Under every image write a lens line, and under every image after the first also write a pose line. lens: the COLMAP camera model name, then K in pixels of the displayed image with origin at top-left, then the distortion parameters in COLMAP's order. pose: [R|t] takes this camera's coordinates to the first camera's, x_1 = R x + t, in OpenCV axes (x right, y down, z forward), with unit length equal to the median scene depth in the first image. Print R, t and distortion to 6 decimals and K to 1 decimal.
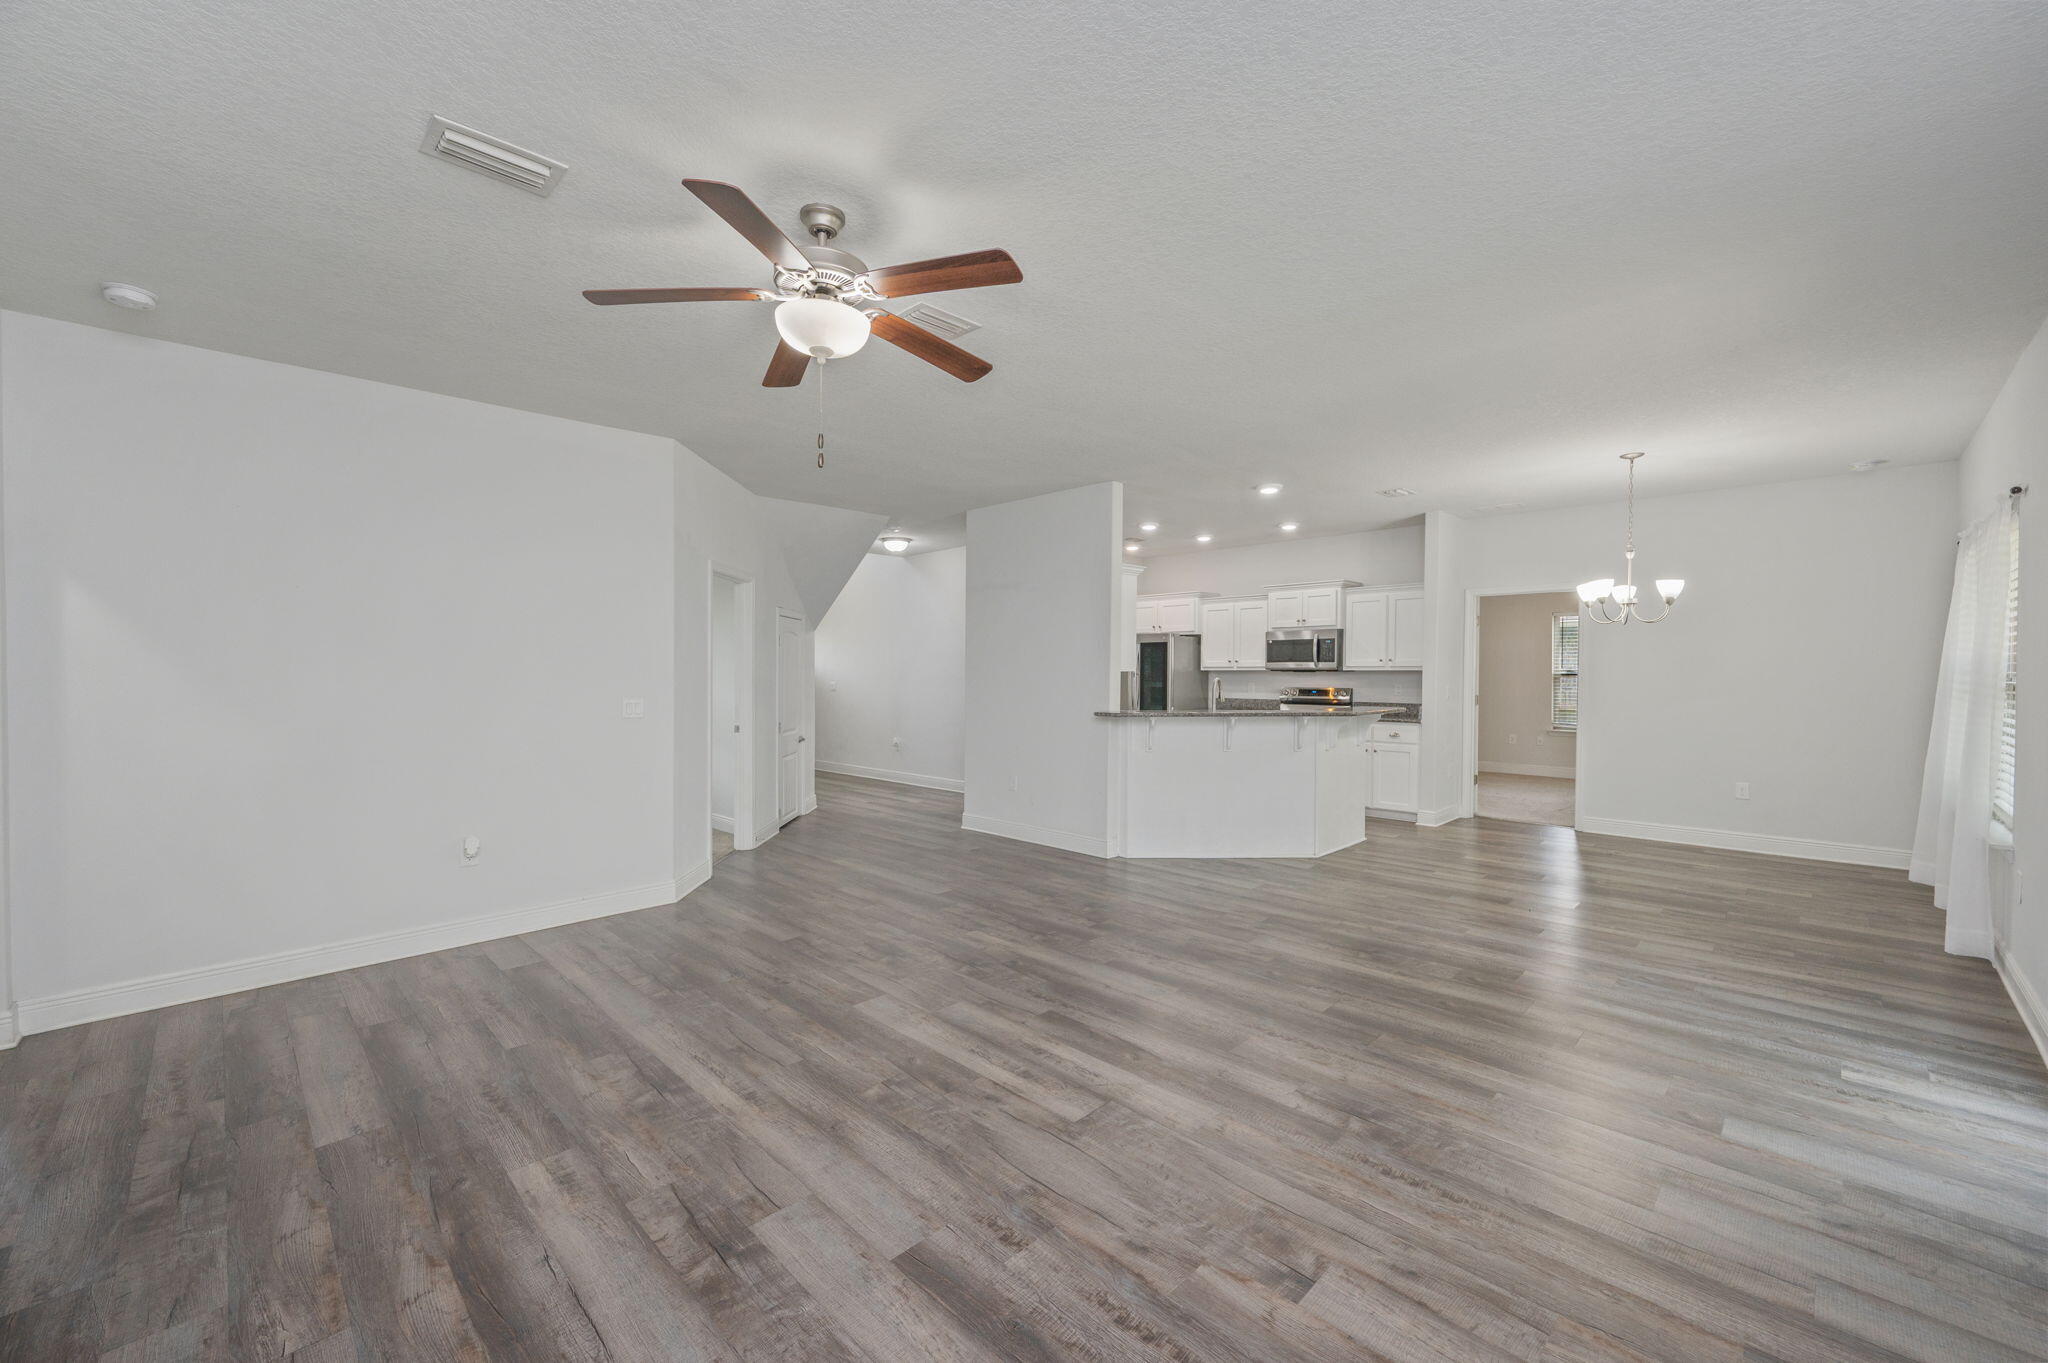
lens RADIAL K [[820.4, 0, 1011.1], [0, 820.4, 687.3], [0, 0, 1]] dist [-0.001710, -0.000388]
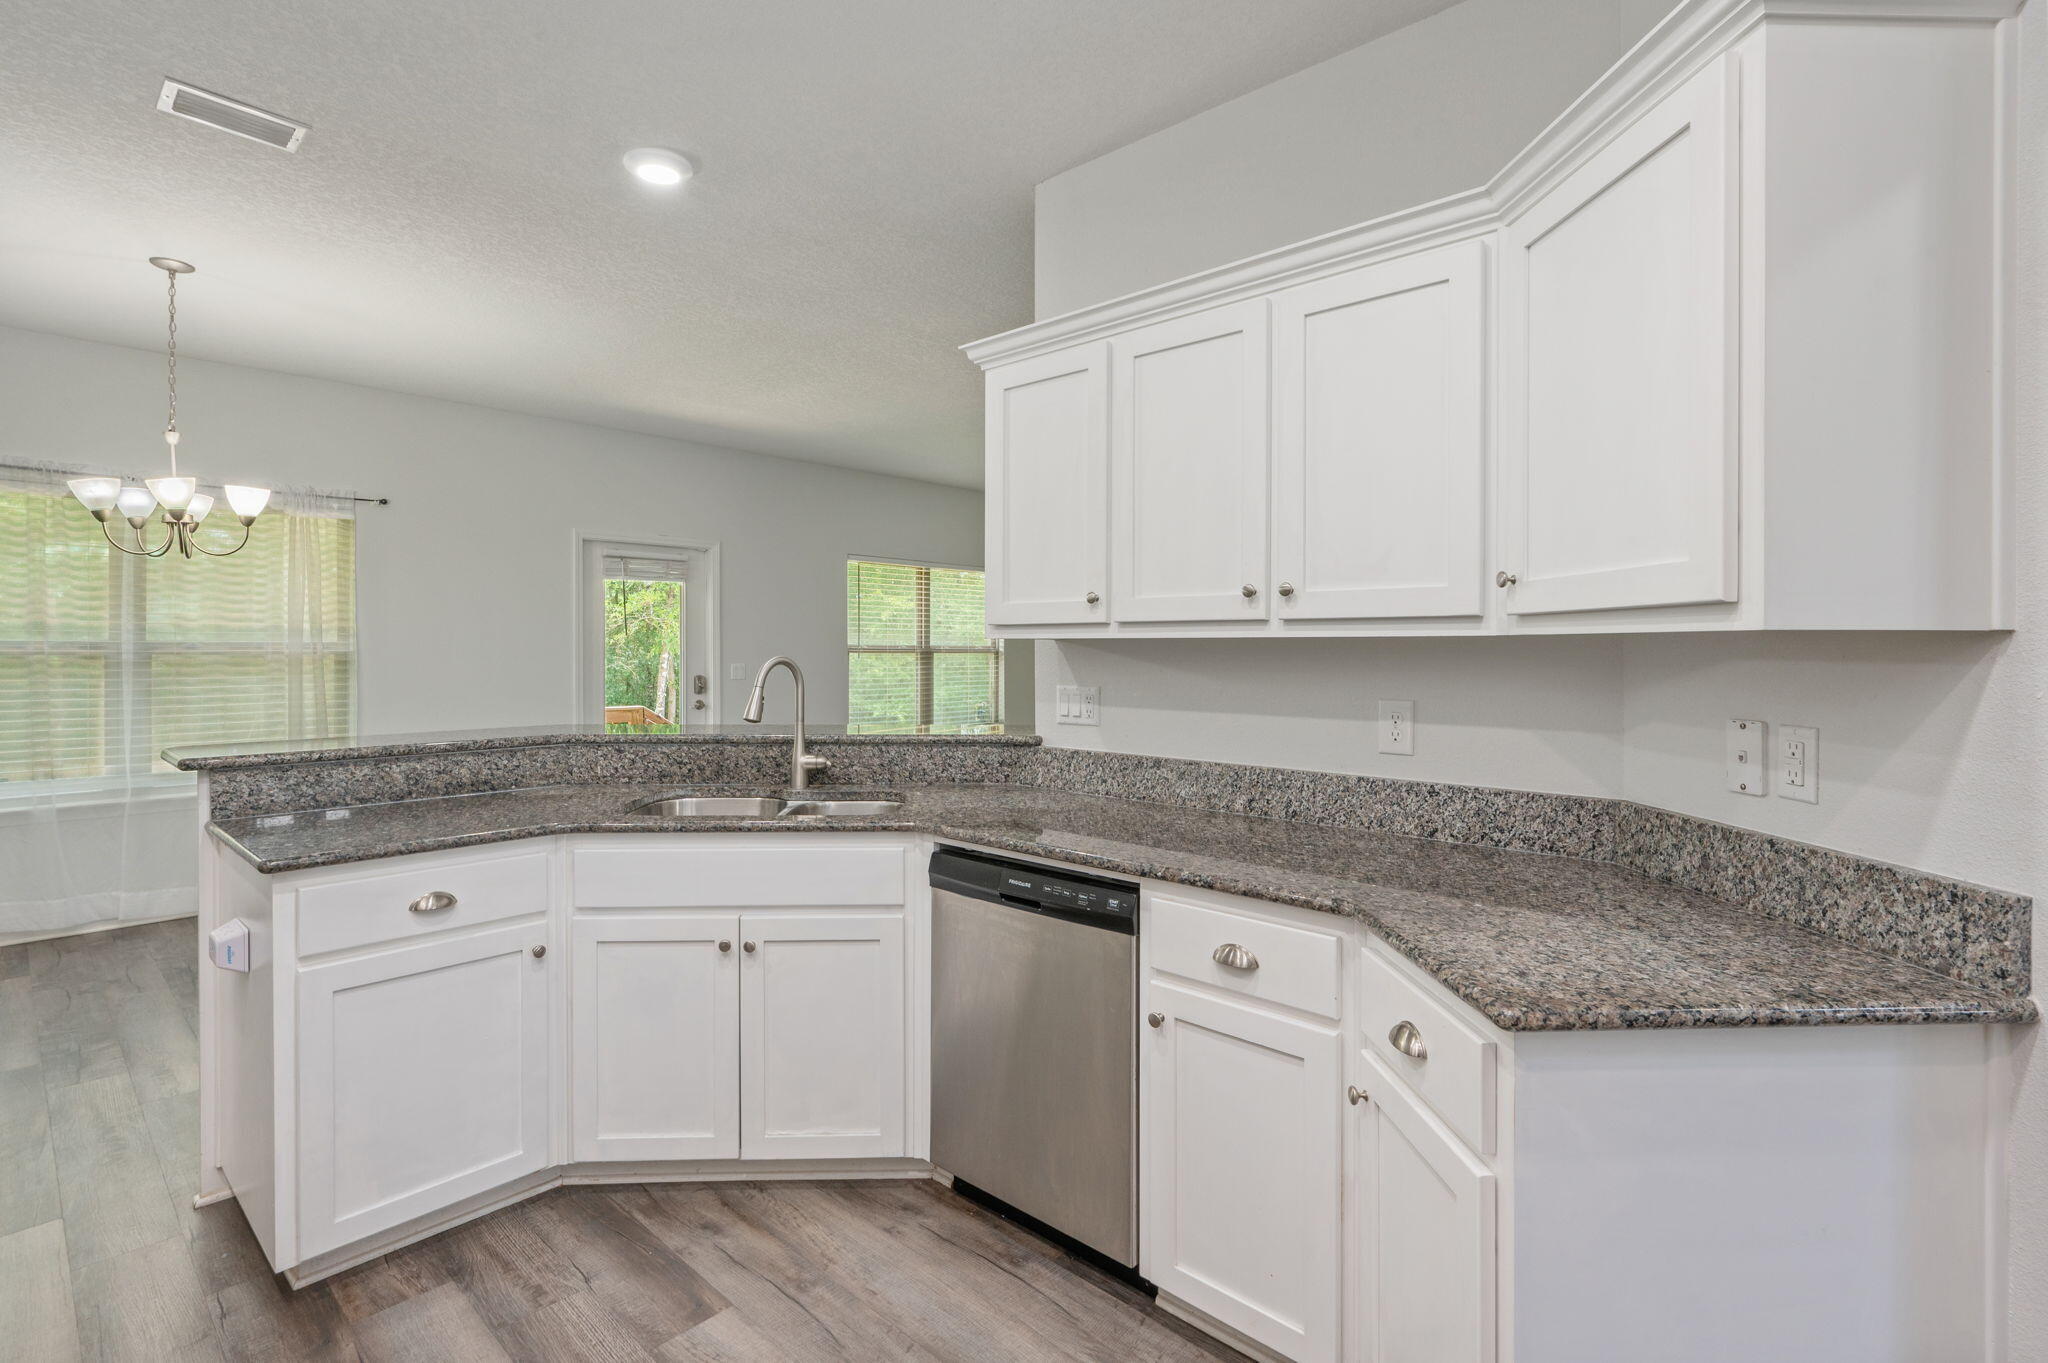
lens RADIAL K [[961.6, 0, 1022.7], [0, 961.6, 652.4], [0, 0, 1]] dist [-0.002709, 0.000580]
pose [[-0.998796, -0.000877, -0.049055, 0.179724], [-0.002235, 0.999616, 0.027634, -0.028955], [0.049012, 0.027710, -0.998414, 1.658126]]
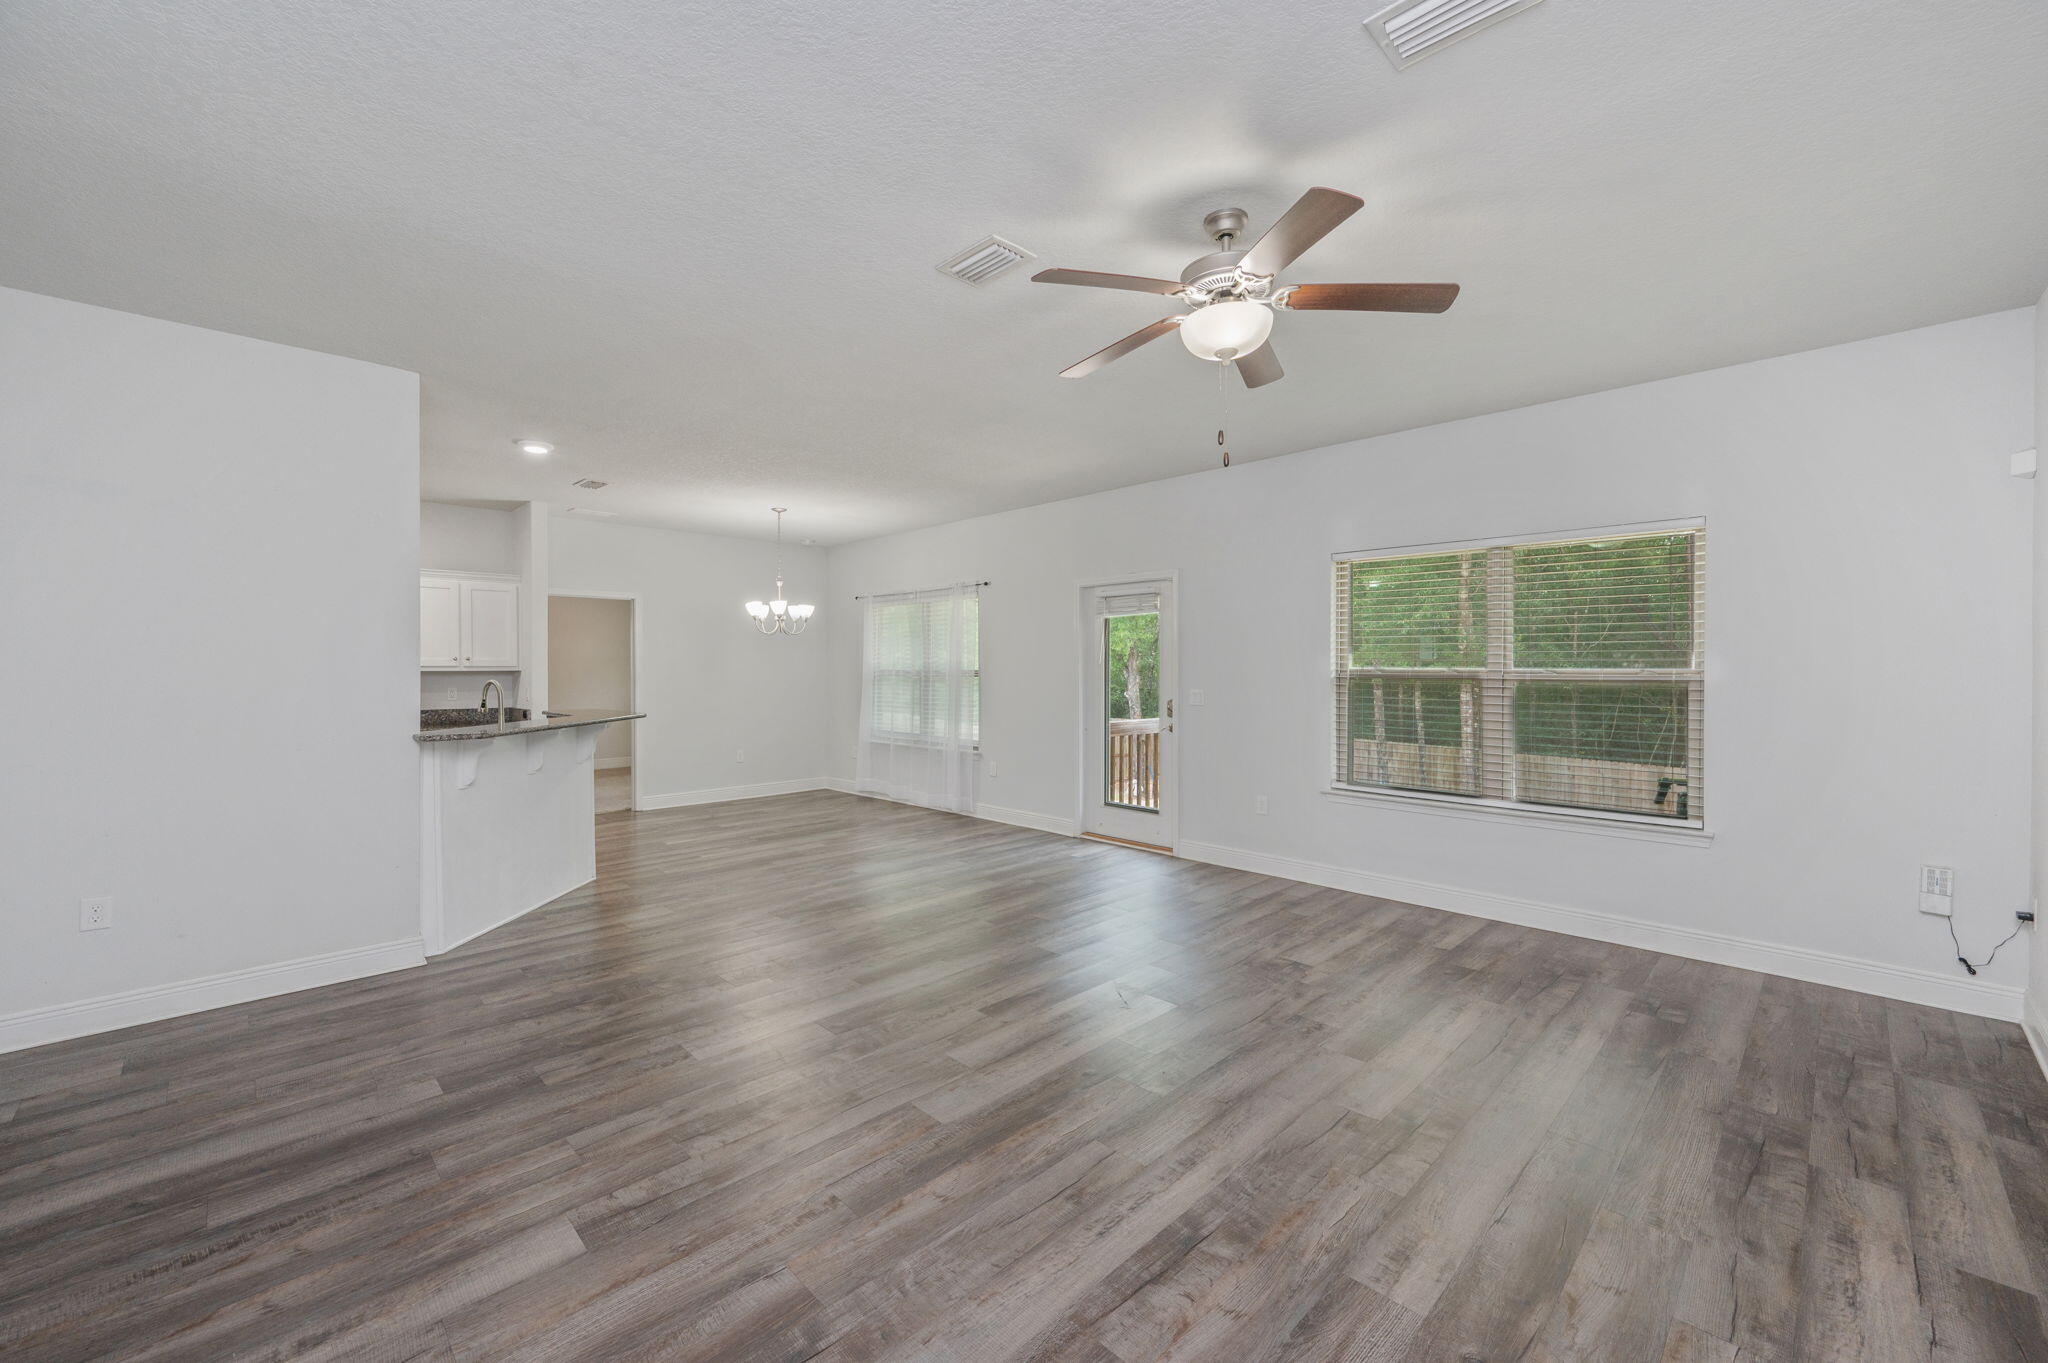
lens RADIAL K [[820.4, 0, 1043.2], [0, 820.4, 673.5], [0, 0, 1]] dist [-0.001710, -0.000388]
pose [[-0.021677, -0.005013, 0.999752, -0.582542], [0.025713, 0.999654, 0.005570, -0.009735], [-0.999434, 0.025827, -0.021541, 0.577354]]
